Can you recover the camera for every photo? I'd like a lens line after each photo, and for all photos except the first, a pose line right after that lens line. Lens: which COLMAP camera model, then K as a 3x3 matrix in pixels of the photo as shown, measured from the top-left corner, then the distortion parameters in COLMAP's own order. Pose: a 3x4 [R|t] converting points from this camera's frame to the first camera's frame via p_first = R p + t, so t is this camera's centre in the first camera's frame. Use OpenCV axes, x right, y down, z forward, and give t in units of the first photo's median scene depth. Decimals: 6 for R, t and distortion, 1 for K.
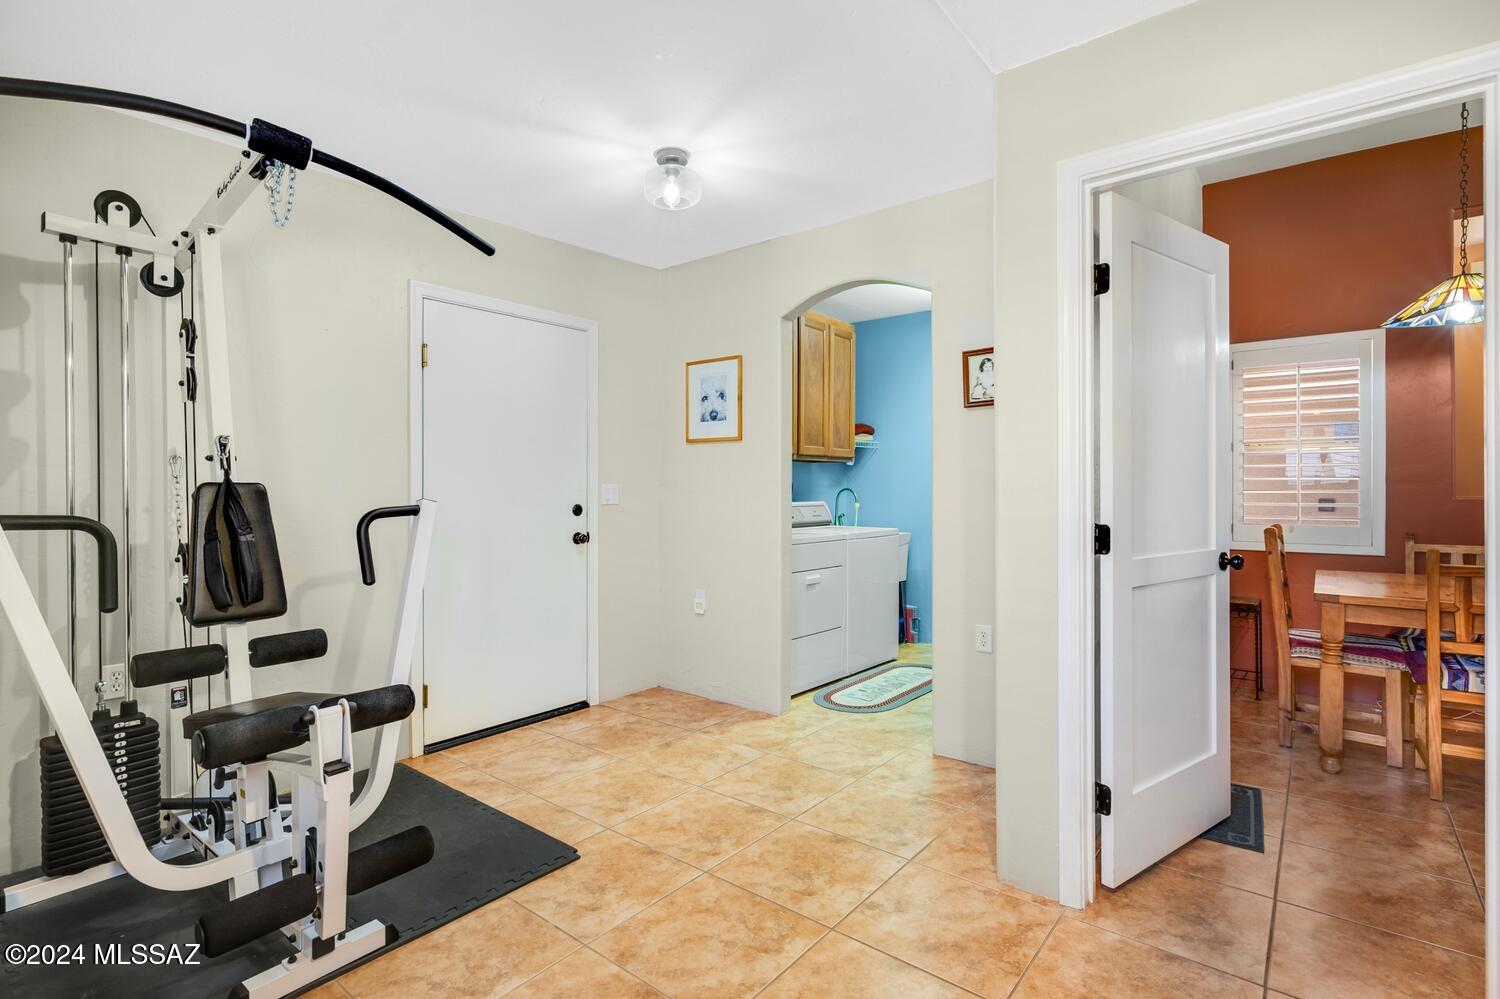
lens RADIAL K [[727.0, 0, 762.2], [0, 727.0, 491.8], [0, 0, 1]] dist [-0.002942, 0.000480]
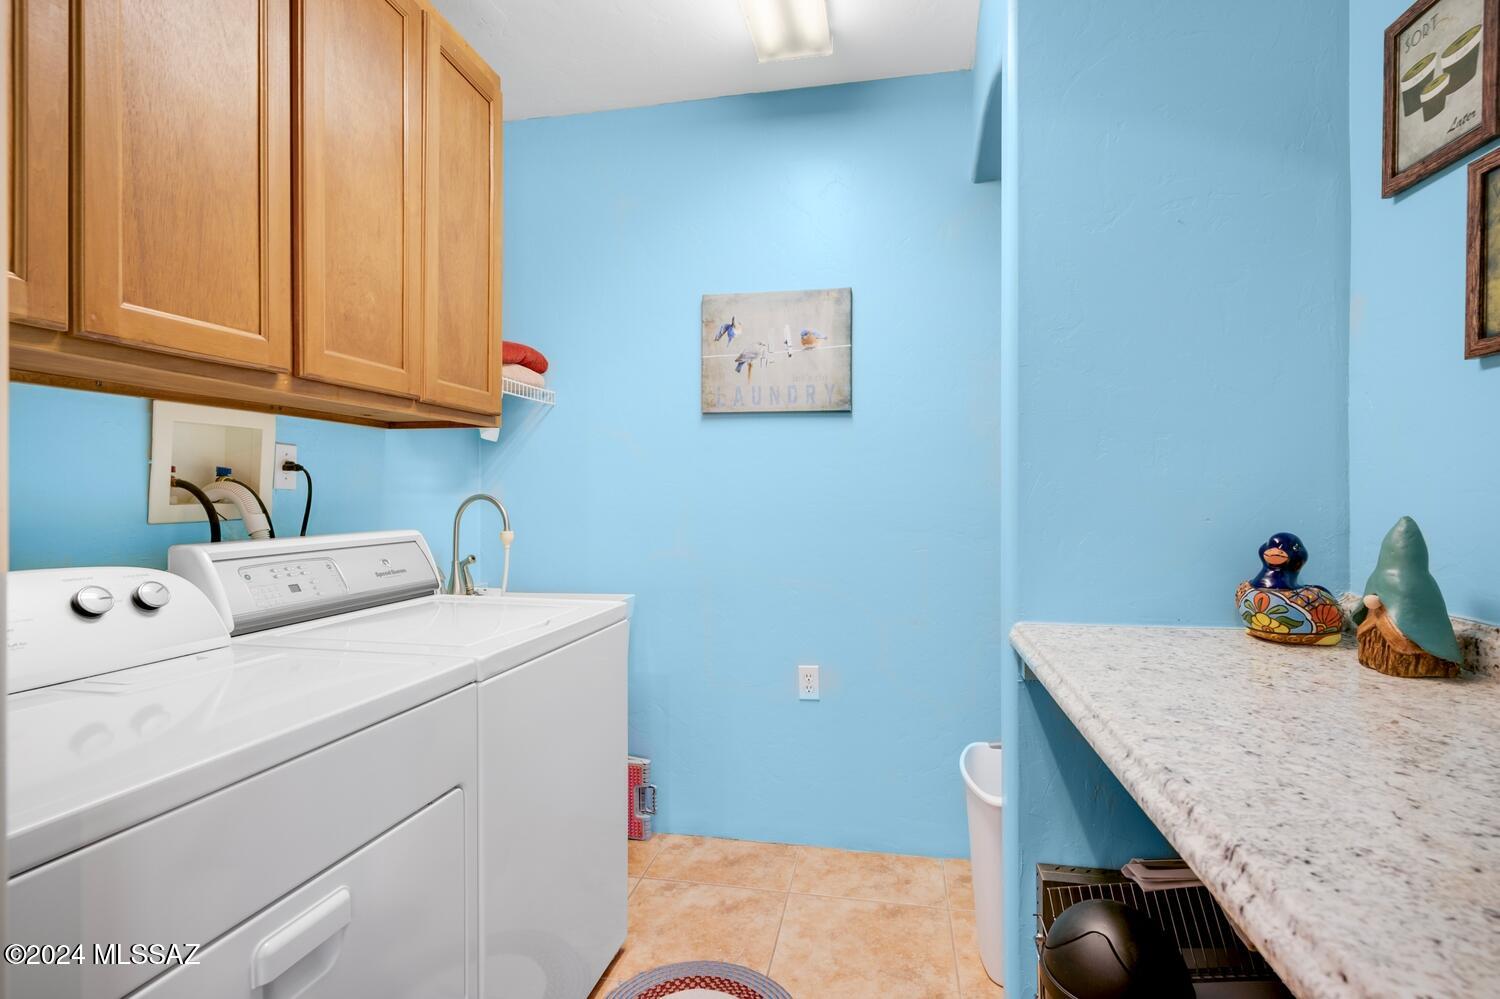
lens RADIAL K [[727.0, 0, 753.3], [0, 727.0, 498.4], [0, 0, 1]] dist [-0.002942, 0.000480]
pose [[0.894335, -0.007412, 0.447337, 0.069186], [0.003844, 0.999953, 0.008884, -0.004646], [-0.447381, -0.006226, 0.894322, 0.559075]]
